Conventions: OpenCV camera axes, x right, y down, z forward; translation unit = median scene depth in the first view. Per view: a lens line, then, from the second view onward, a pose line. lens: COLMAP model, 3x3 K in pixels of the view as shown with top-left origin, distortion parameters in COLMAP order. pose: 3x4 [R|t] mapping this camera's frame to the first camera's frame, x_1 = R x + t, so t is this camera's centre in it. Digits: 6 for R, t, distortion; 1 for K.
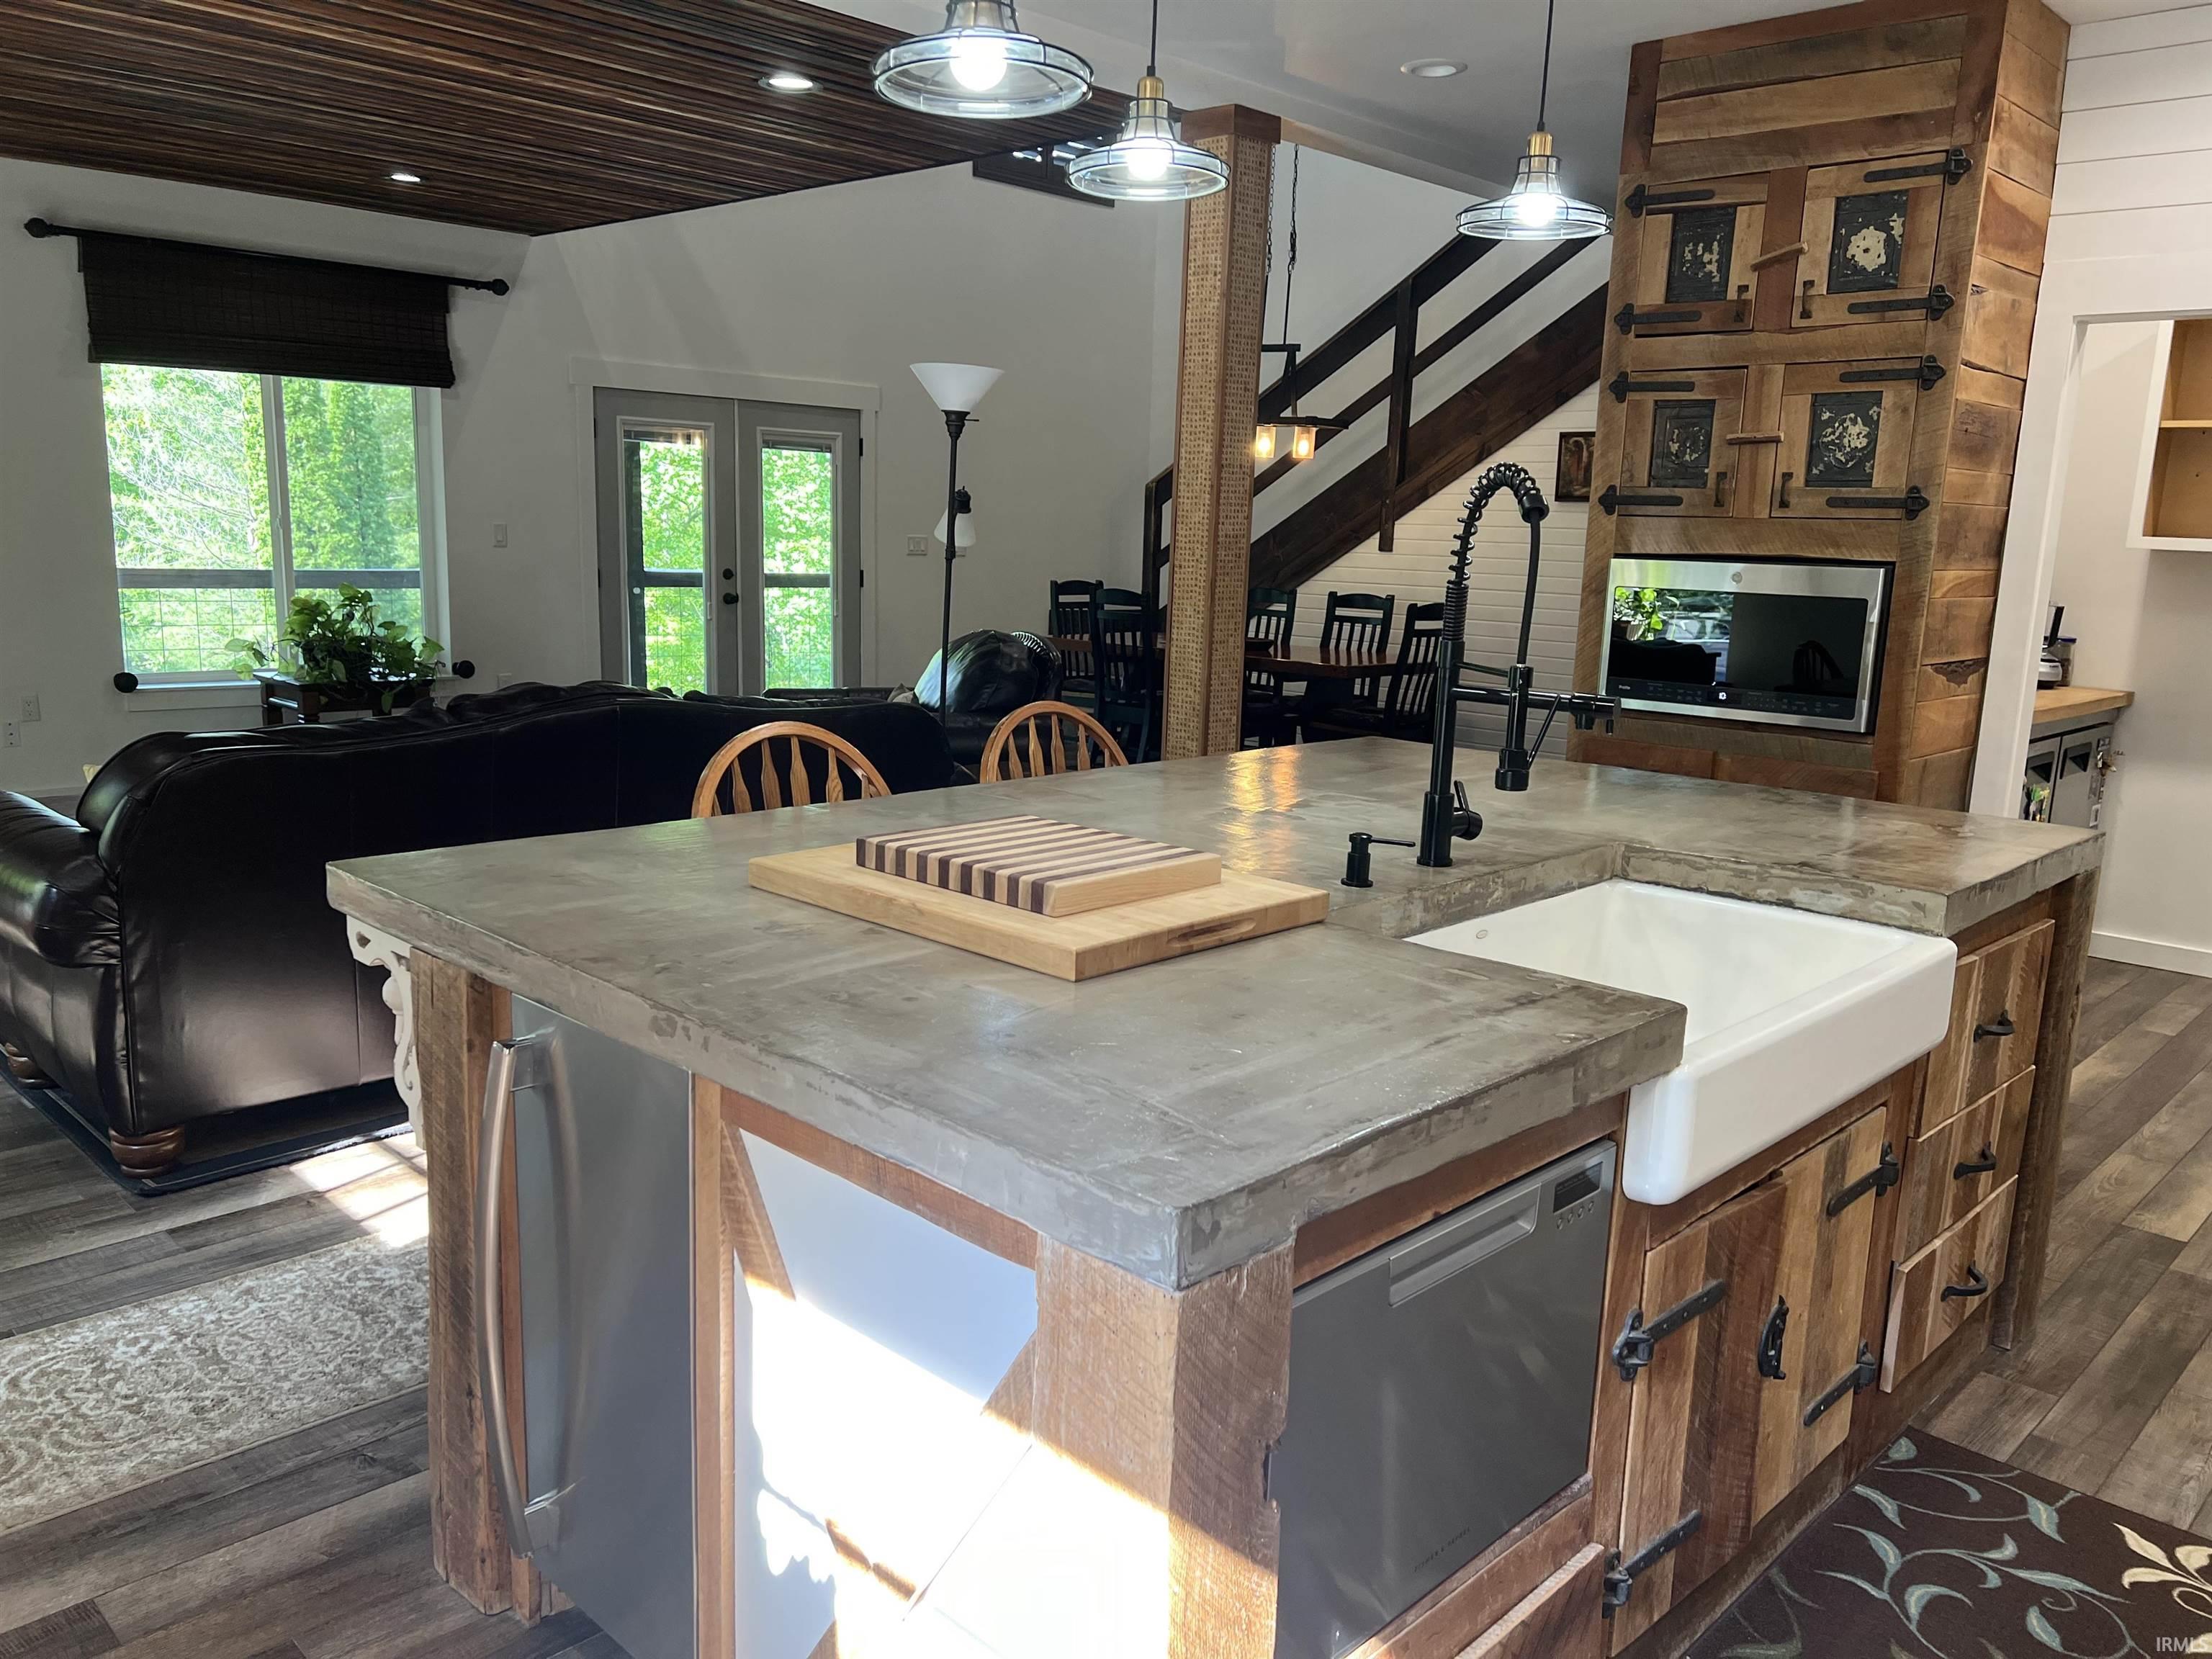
lens RADIAL K [[1667.9, 0, 1068.2], [0, 1667.9, 851.0], [0, 0, 1]] dist [0.043848, -0.049203]
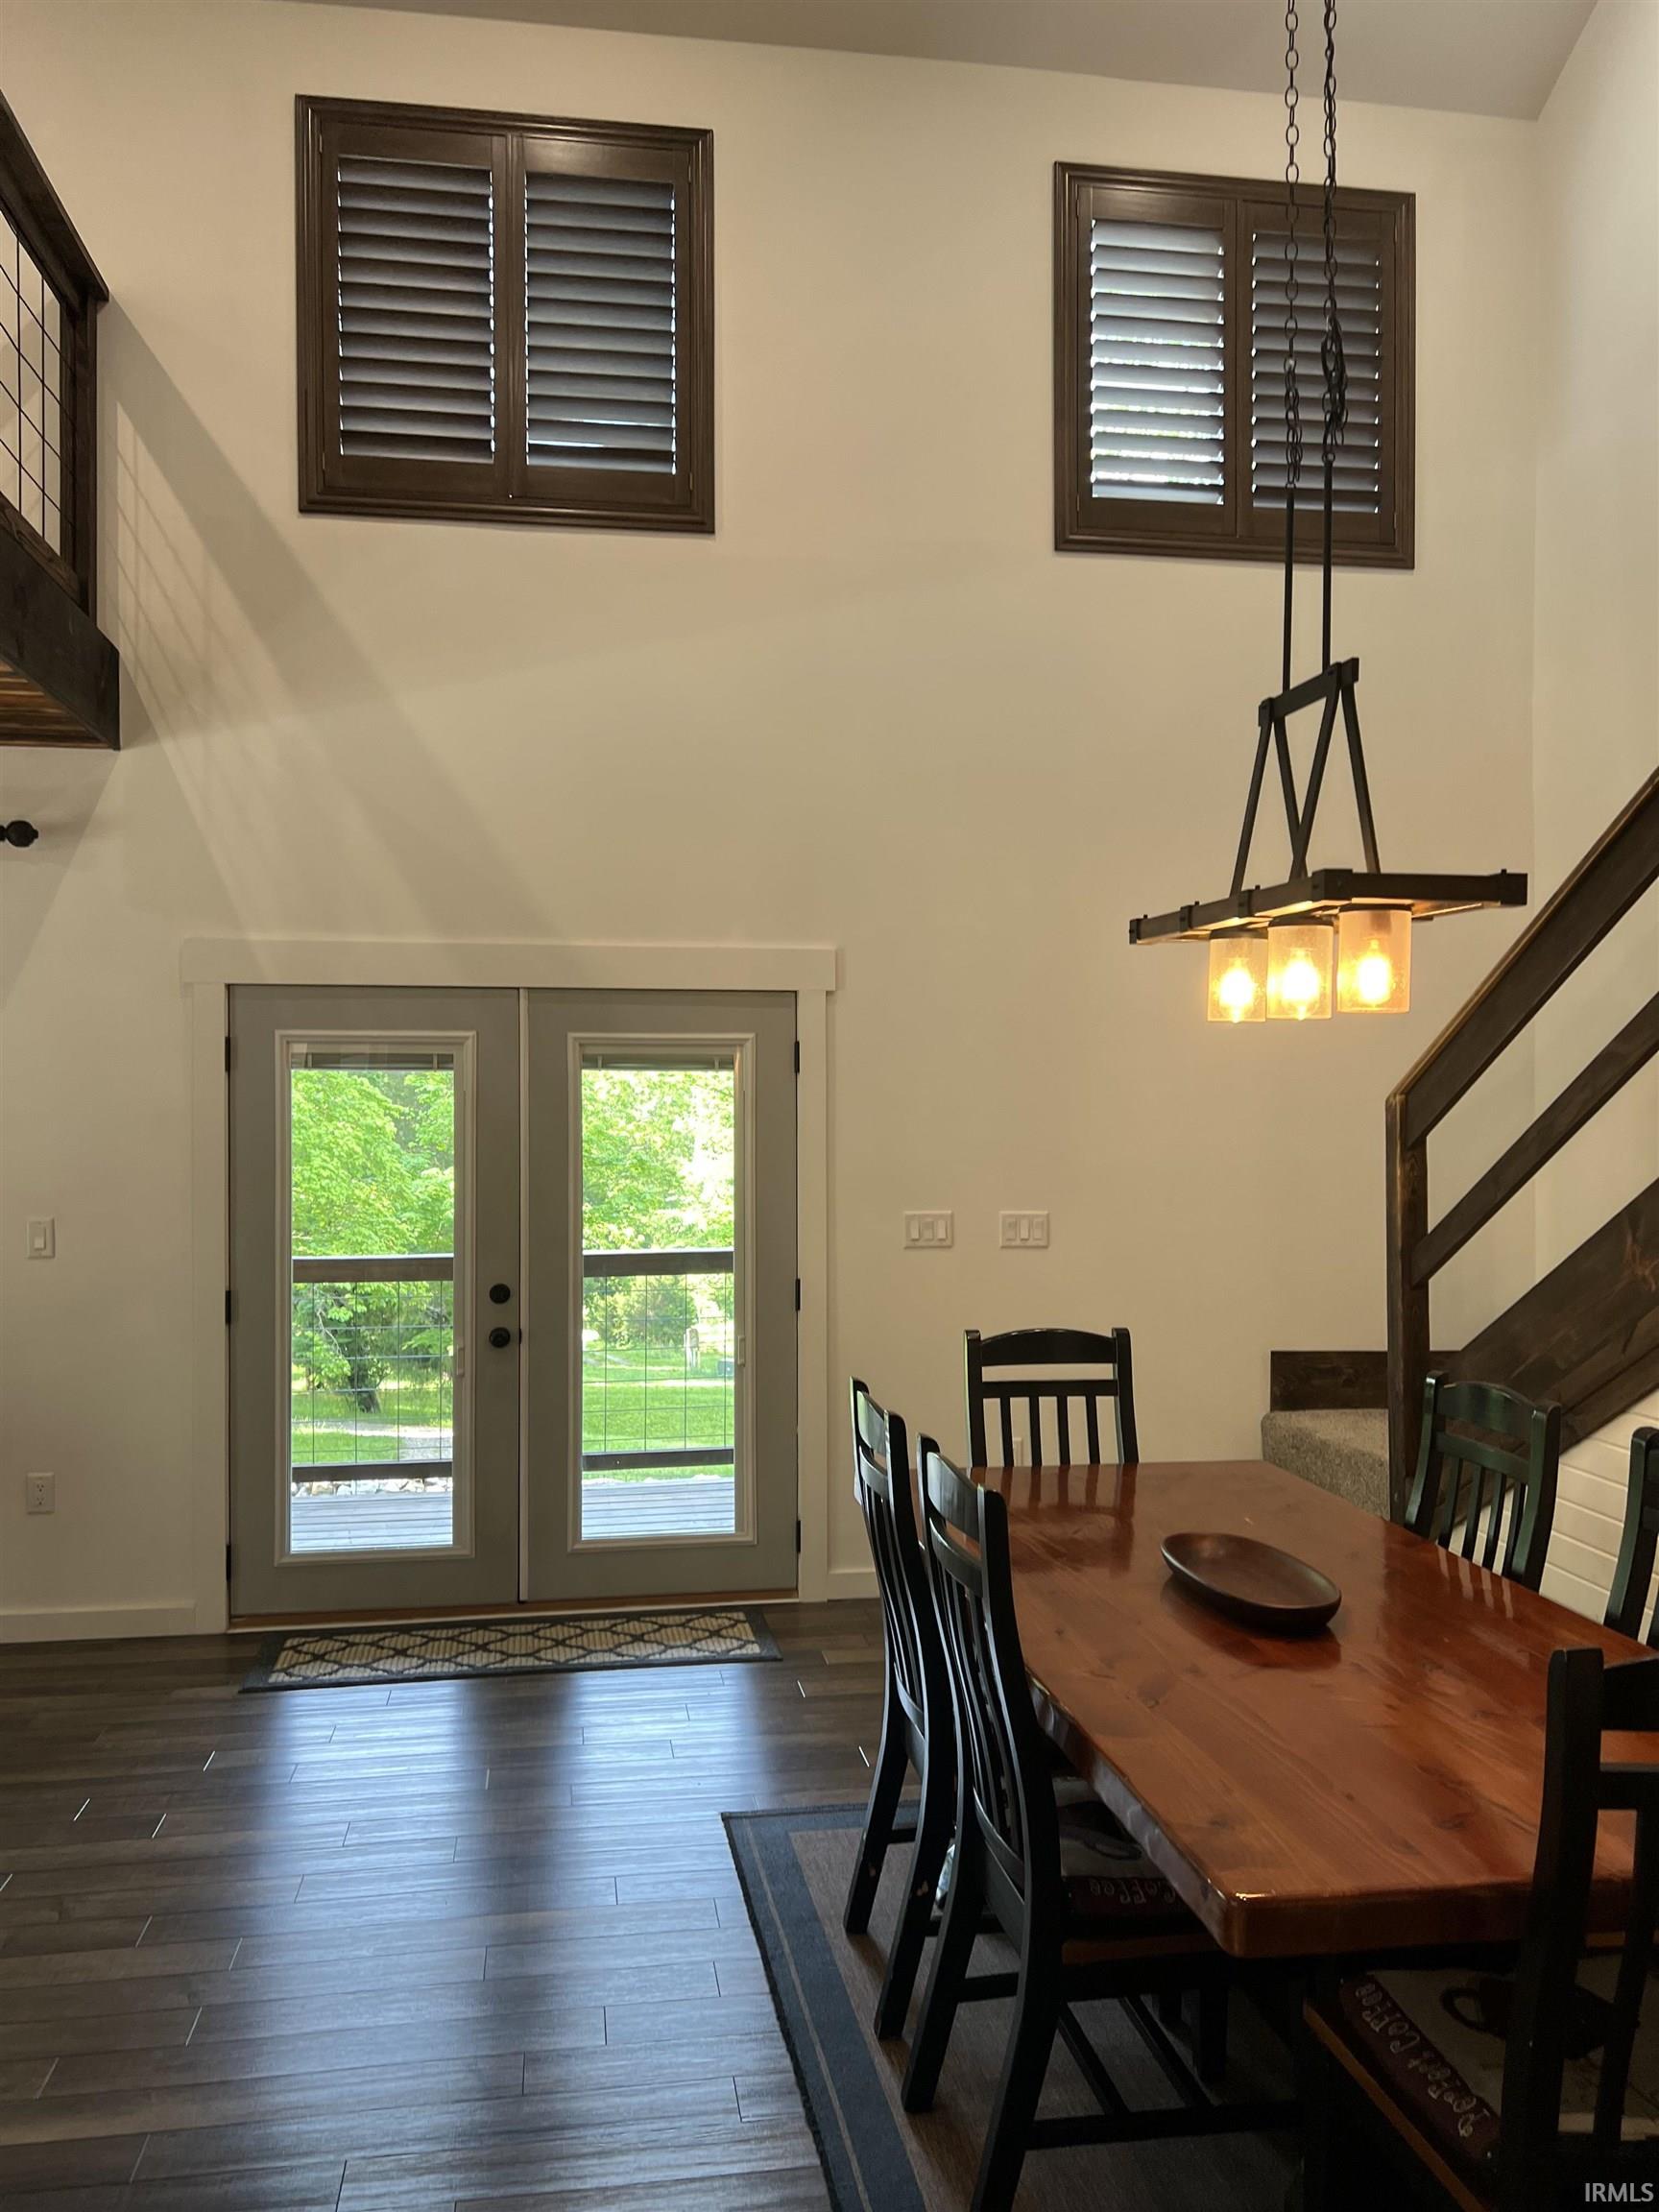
lens RADIAL K [[1667.9, 0, 808.7], [0, 1667.9, 1147.4], [0, 0, 1]] dist [0.043848, -0.049203]
pose [[0.809718, -0.022779, -0.586377, 0.439656], [-0.087384, 0.983425, -0.158871, -0.292113], [0.580276, 0.179881, 0.794306, 1.328042]]
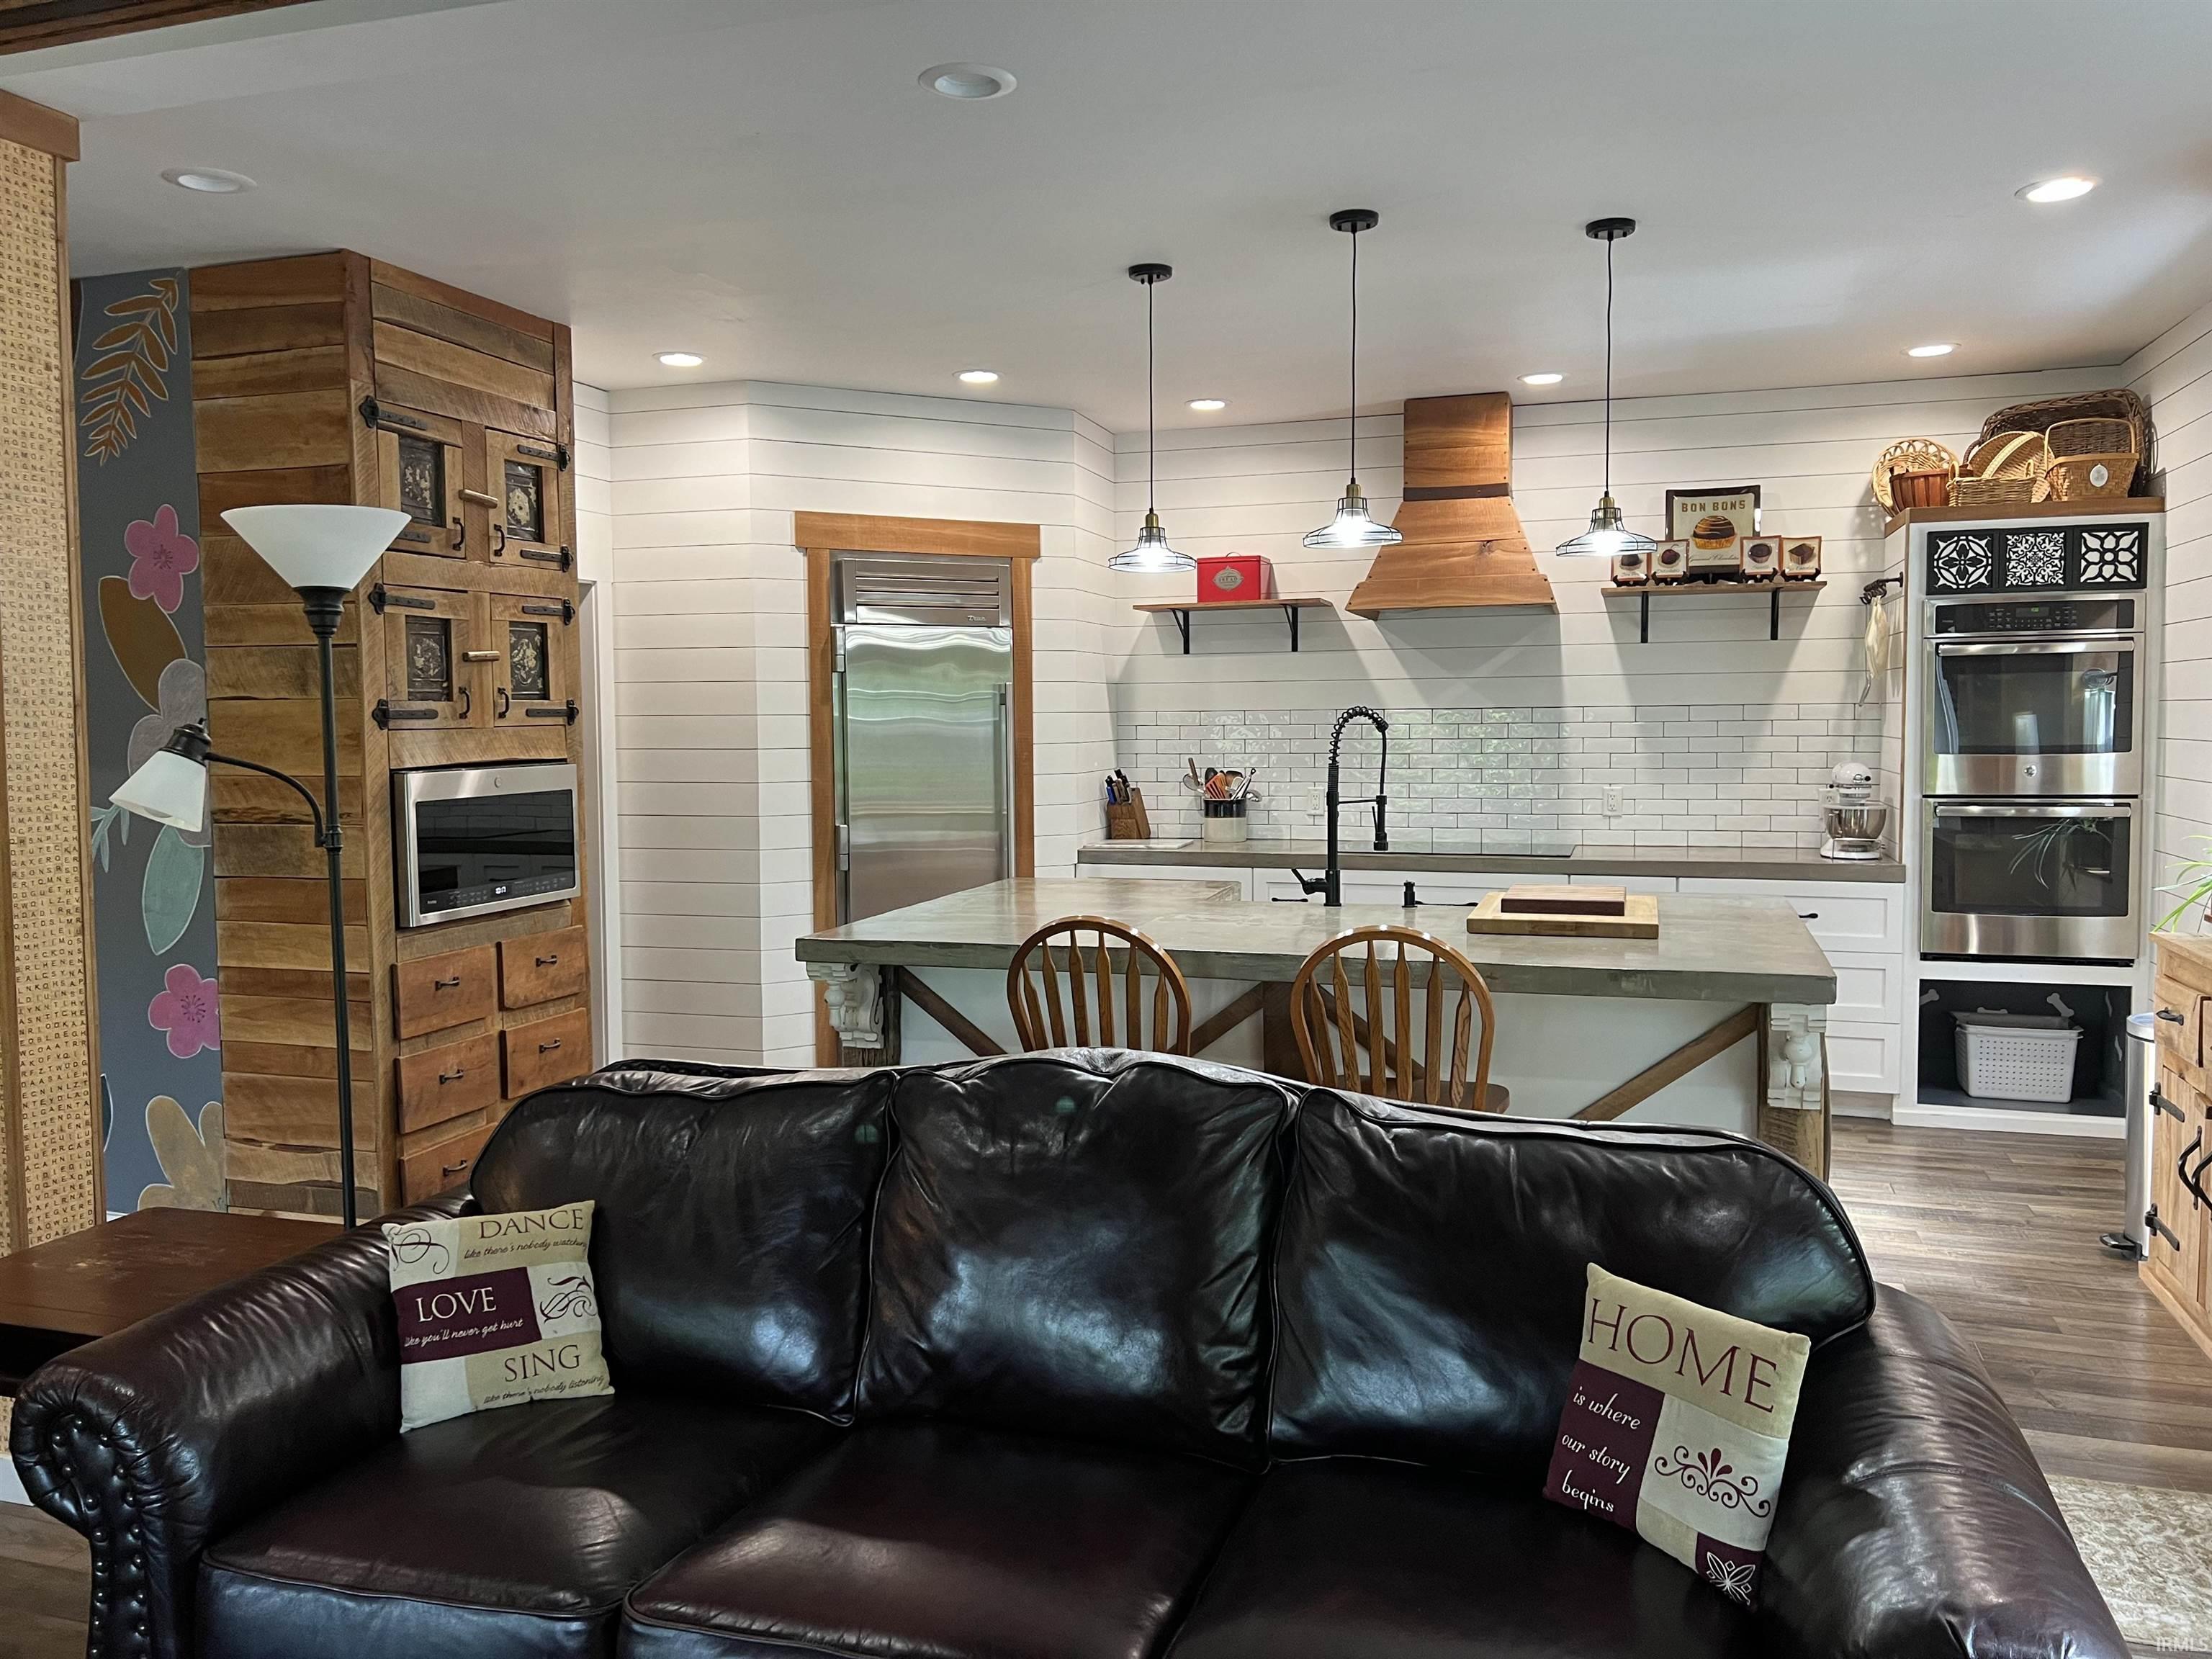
lens RADIAL K [[1667.9, 0, 1108.6], [0, 1667.9, 815.1], [0, 0, 1]] dist [0.043848, -0.049203]
pose [[-0.451267, -0.081559, 0.888654, -0.765678], [0.172339, 0.969104, 0.176458, -0.271396], [-0.875590, 0.232779, -0.423269, 1.142119]]
